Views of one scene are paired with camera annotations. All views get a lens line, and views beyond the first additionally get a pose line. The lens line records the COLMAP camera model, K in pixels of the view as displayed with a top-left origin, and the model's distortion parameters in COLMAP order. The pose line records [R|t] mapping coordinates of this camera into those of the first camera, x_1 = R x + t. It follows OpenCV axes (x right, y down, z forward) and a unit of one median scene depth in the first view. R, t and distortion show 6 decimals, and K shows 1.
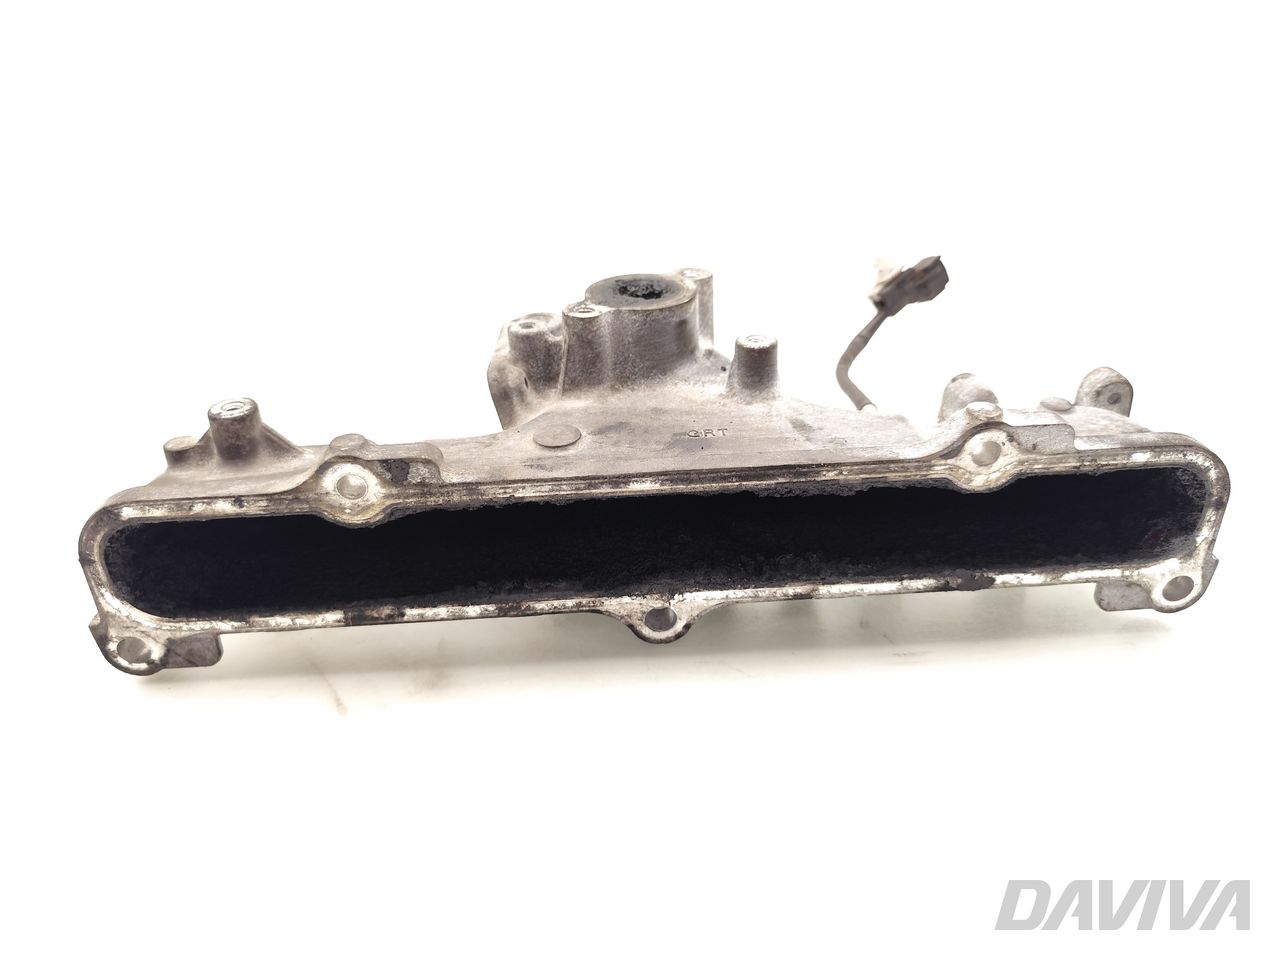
lens RADIAL K [[864.0, 0, 652.2], [0, 864.0, 489.3], [0, 0, 1]] dist [-0.014262, -0.009591]
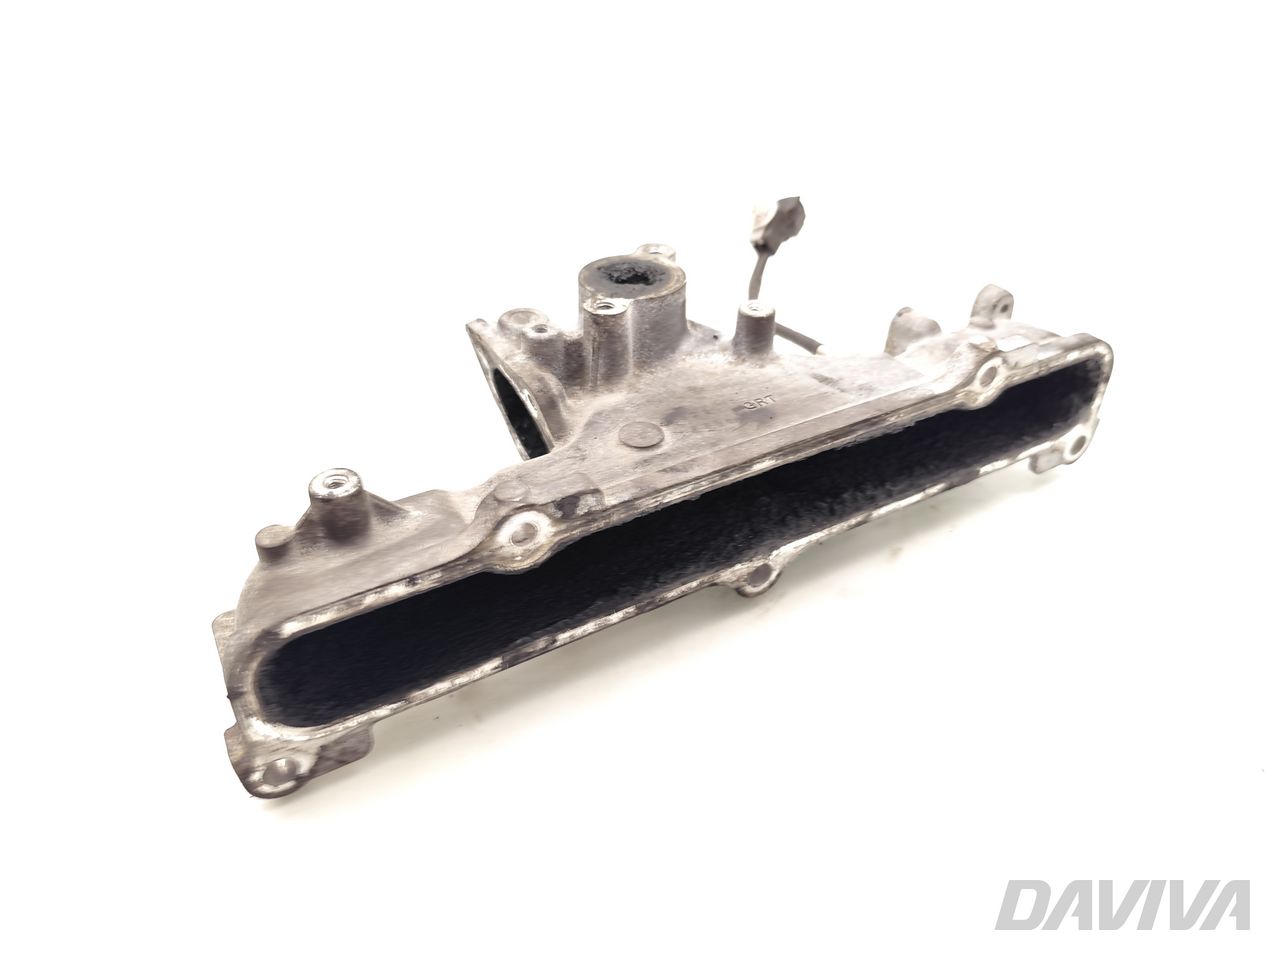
lens RADIAL K [[864.0, 0, 668.7], [0, 864.0, 493.6], [0, 0, 1]] dist [-0.014262, -0.009591]
pose [[0.893383, -0.241908, 0.378613, -0.508680], [0.199443, 0.968626, 0.148275, -0.145513], [-0.402603, -0.056955, 0.913601, 0.031446]]
